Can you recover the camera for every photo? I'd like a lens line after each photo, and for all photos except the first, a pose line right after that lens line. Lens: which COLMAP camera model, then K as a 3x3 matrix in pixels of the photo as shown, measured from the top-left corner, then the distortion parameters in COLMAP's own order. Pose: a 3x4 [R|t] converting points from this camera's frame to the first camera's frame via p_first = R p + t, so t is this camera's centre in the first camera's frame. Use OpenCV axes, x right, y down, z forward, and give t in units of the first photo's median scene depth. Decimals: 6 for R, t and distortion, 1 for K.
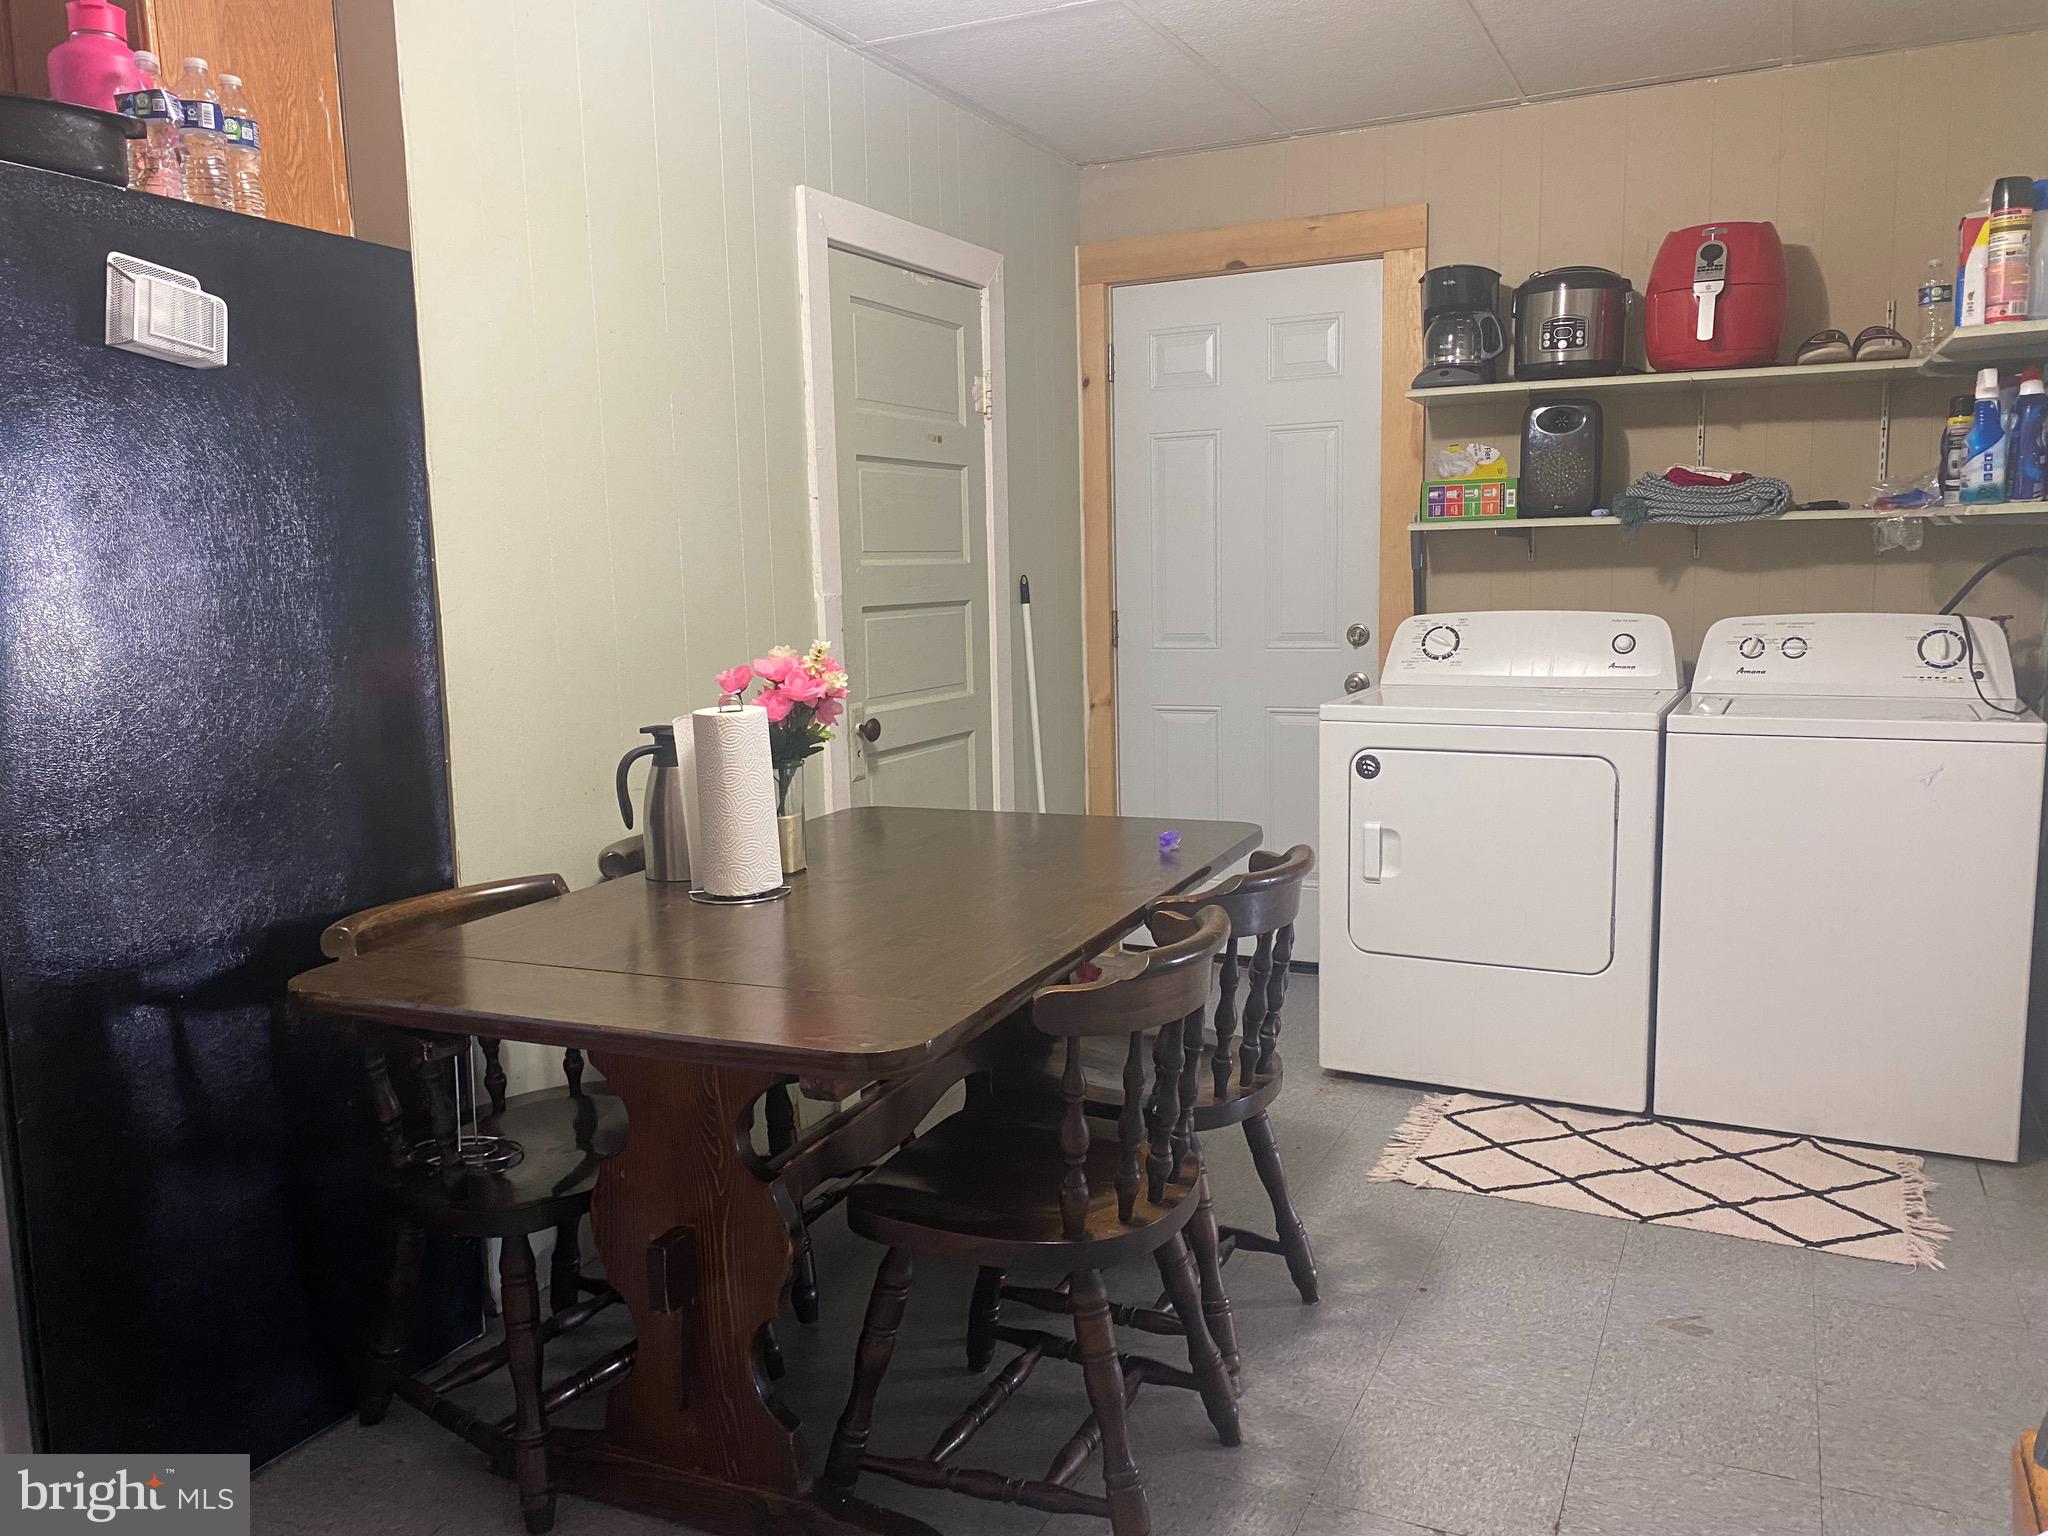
lens RADIAL K [[1580.3, 0, 1024.5], [0, 1580.3, 793.7], [0, 0, 1]] dist [0.089436, -0.122974]
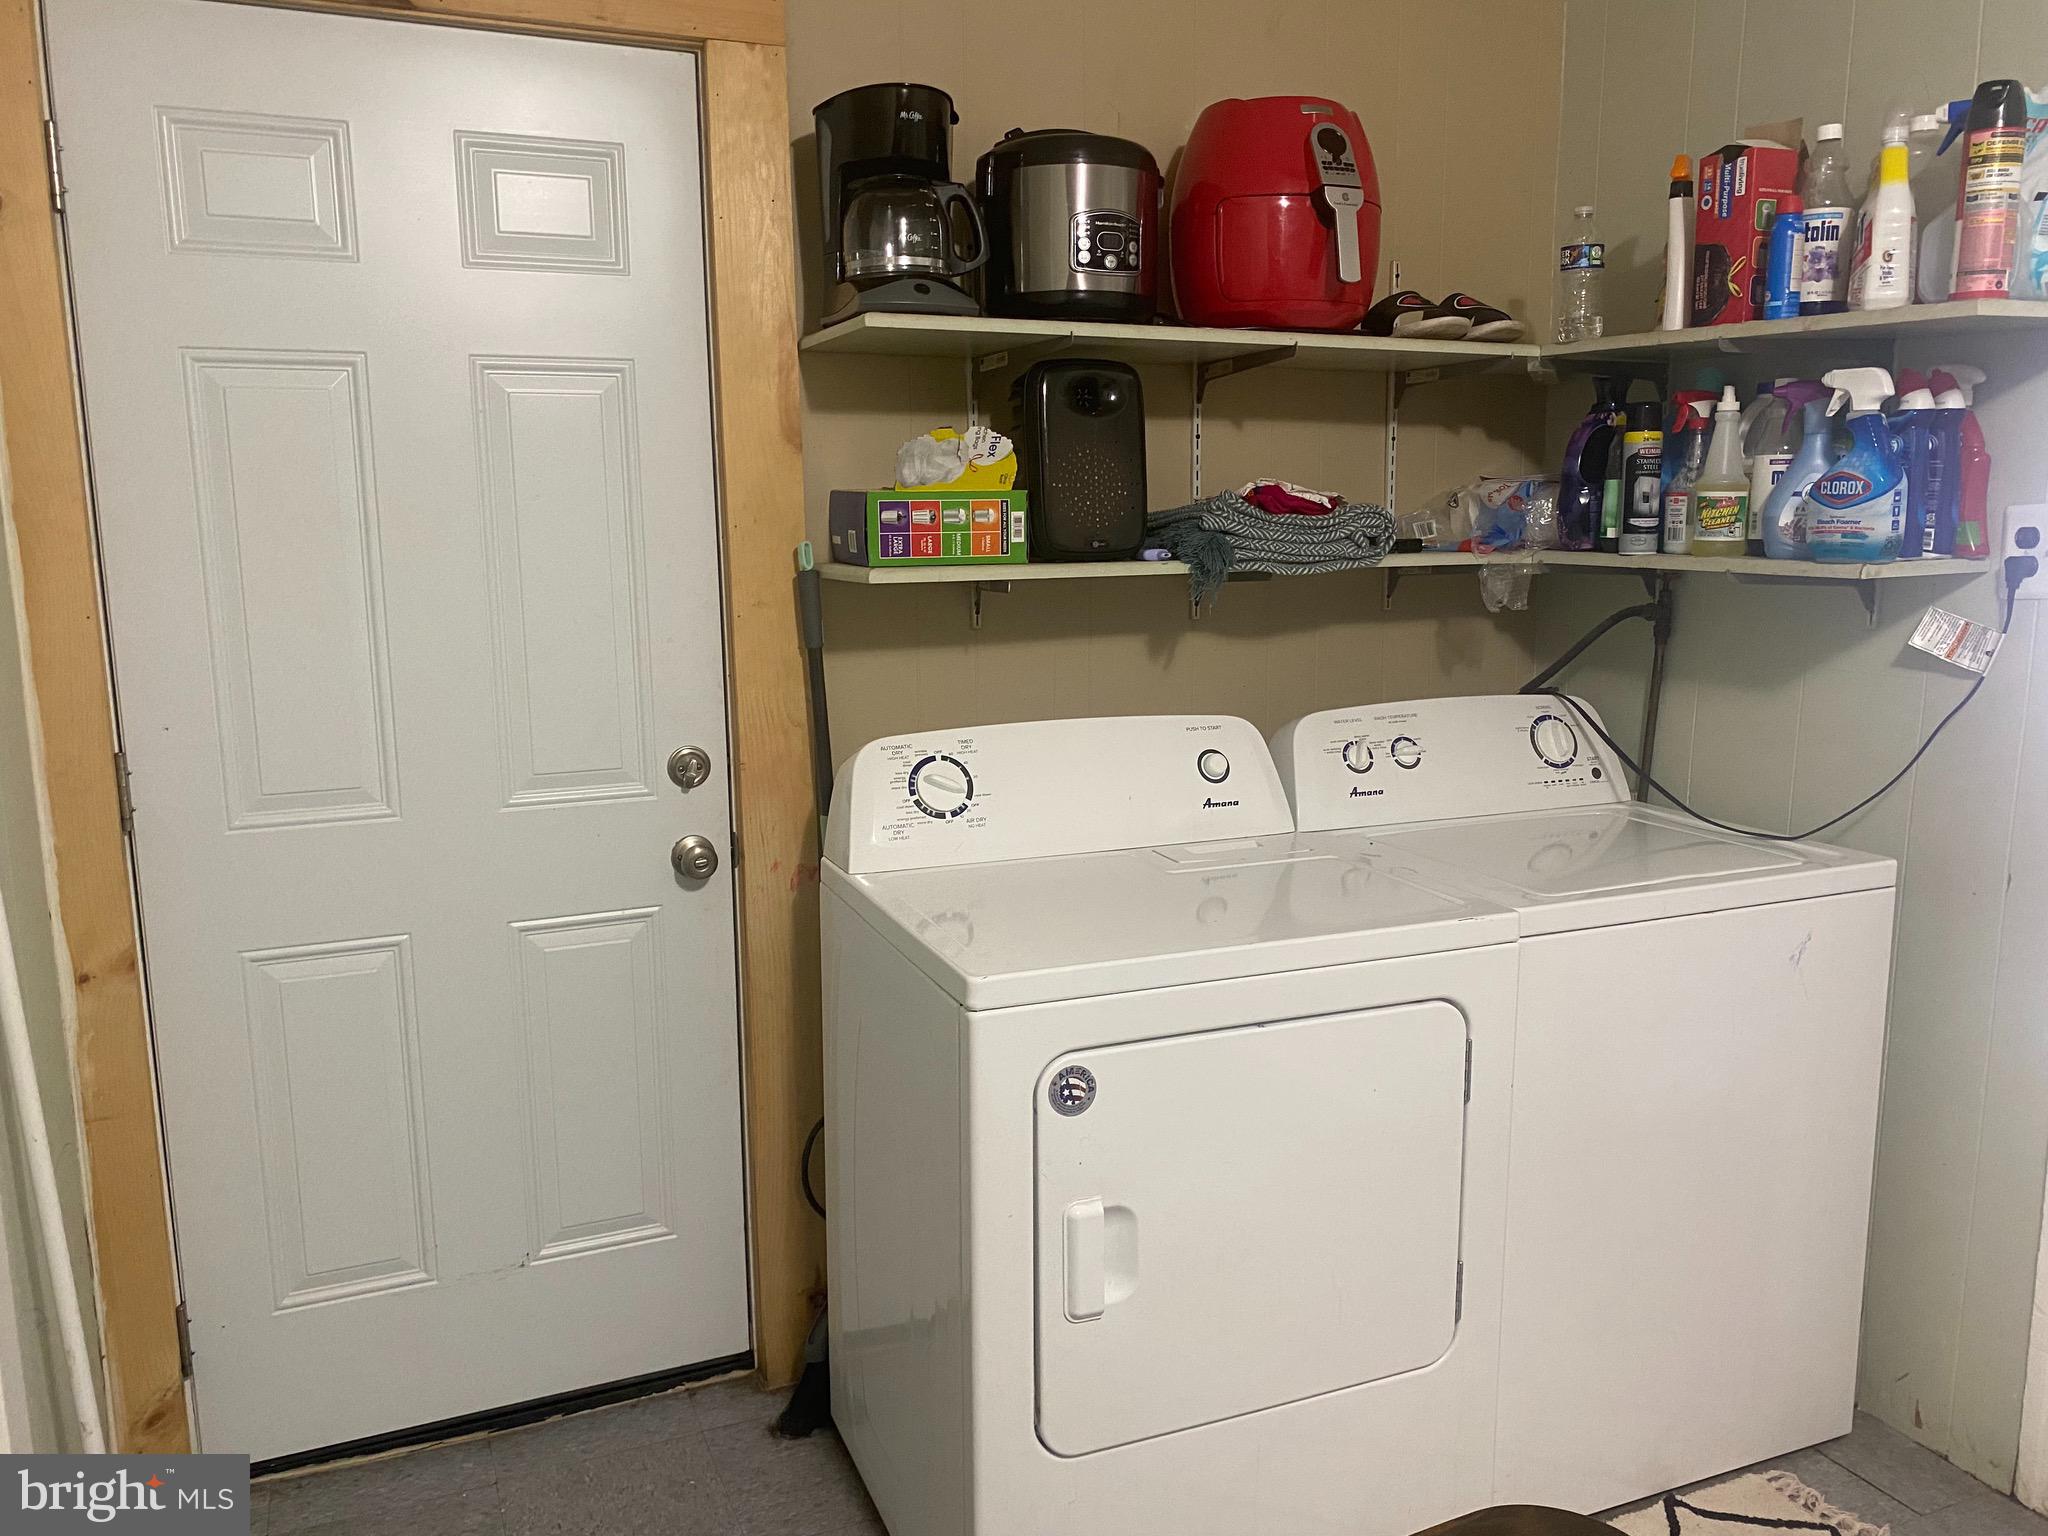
lens RADIAL K [[1580.3, 0, 1024.5], [0, 1580.3, 793.7], [0, 0, 1]] dist [0.089436, -0.122974]
pose [[0.653980, -0.123409, 0.746378, -0.134797], [0.108100, 0.991725, 0.069258, -0.133478], [-0.748748, 0.035391, 0.661909, 0.645435]]
